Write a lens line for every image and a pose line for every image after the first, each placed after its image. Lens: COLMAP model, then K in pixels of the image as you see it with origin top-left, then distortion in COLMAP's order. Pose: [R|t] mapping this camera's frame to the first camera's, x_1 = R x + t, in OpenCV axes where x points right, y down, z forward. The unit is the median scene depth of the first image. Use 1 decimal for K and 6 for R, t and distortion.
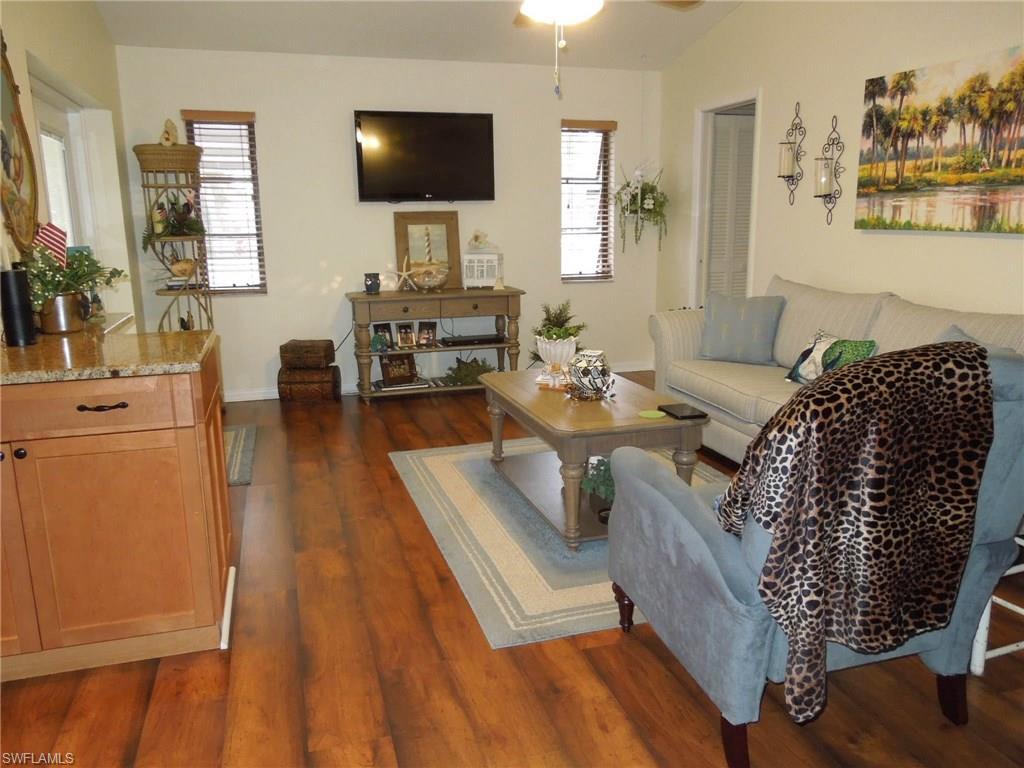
lens RADIAL K [[772.8, 0, 511.9], [0, 772.8, 386.2], [0, 0, 1]] dist [-0.007683, -0.004127]
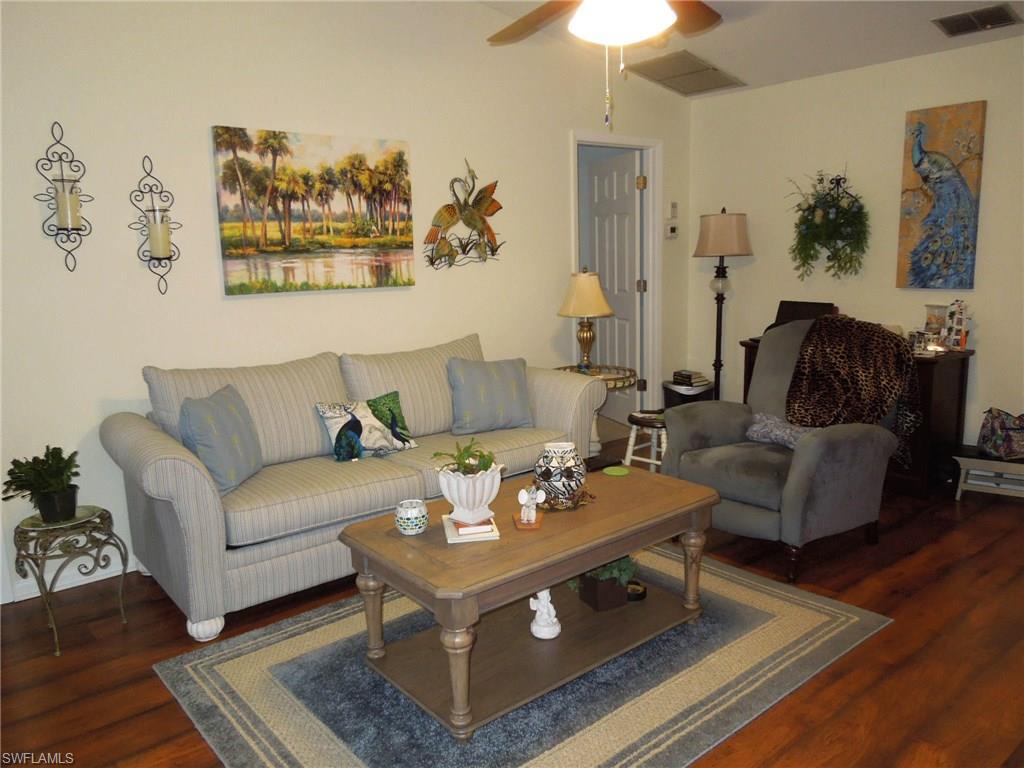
lens RADIAL K [[772.8, 0, 509.4], [0, 772.8, 381.5], [0, 0, 1]] dist [-0.007683, -0.004127]
pose [[-0.379477, -0.142247, 0.914201, -0.553791], [0.223295, 0.944819, 0.239699, -0.288280], [-0.897851, 0.295097, -0.326774, 1.188982]]
